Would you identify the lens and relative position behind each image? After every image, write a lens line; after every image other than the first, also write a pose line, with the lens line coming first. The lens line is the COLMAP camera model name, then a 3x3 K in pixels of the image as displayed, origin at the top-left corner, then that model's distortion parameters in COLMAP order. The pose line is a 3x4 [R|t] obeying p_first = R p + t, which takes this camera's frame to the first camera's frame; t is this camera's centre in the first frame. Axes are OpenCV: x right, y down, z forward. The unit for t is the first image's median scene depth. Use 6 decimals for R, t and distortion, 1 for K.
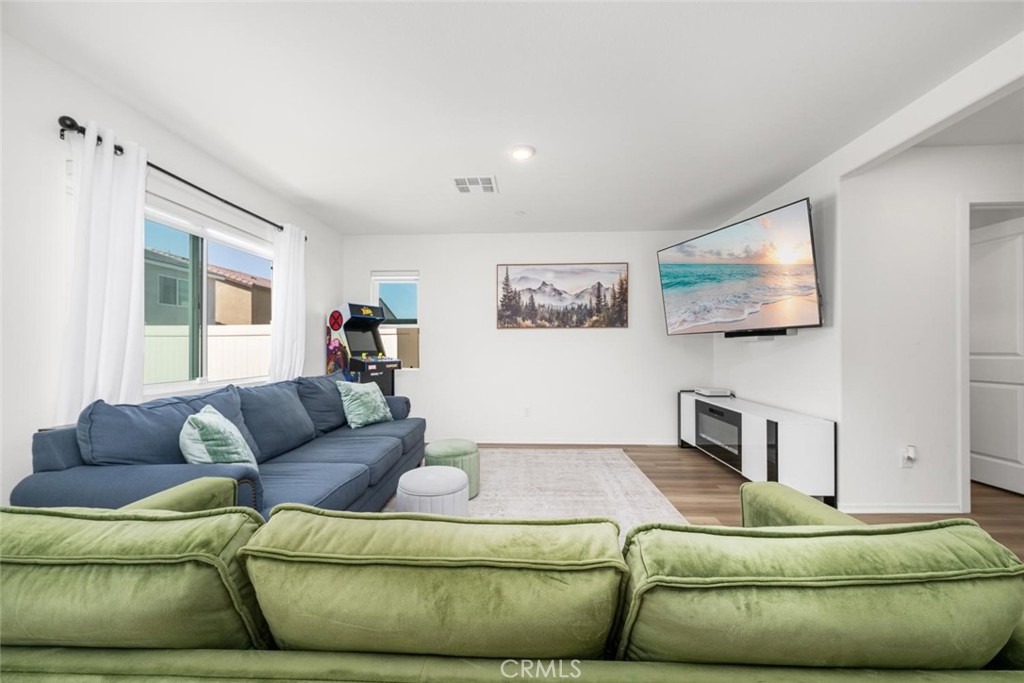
lens RADIAL K [[413.1, 0, 518.7], [0, 413.1, 340.9], [0, 0, 1]] dist [-0.002051, 0.000232]
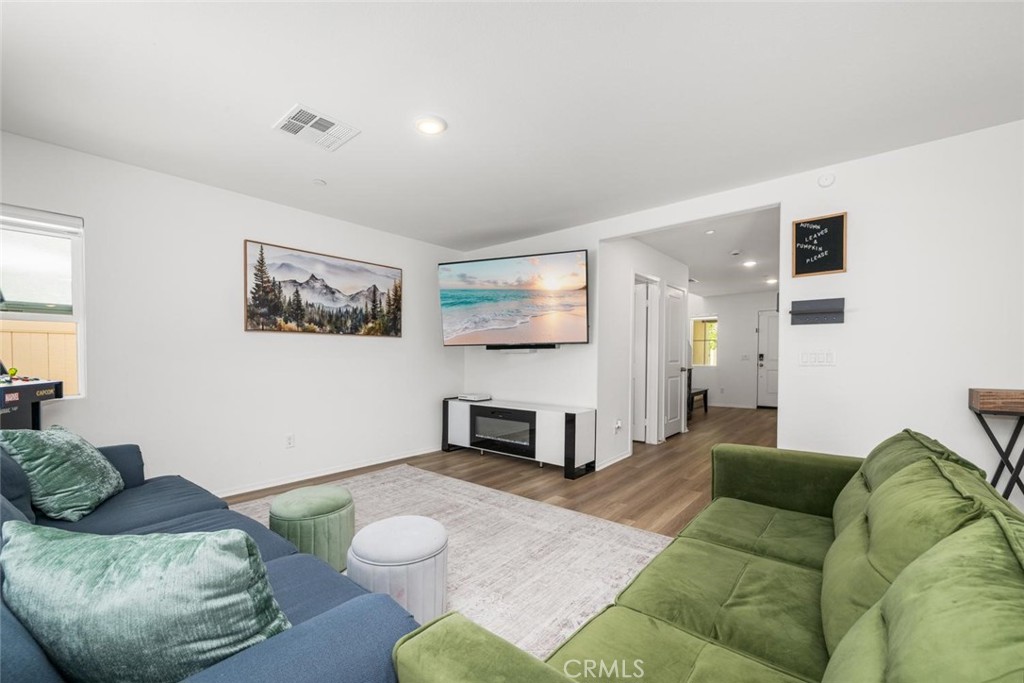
lens RADIAL K [[413.1, 0, 518.0], [0, 413.1, 362.8], [0, 0, 1]] dist [-0.002051, 0.000232]
pose [[0.611053, -0.007501, 0.791554, -0.327570], [-0.014340, 0.999686, 0.020543, 0.003861], [-0.791459, -0.023903, 0.610754, 0.200341]]
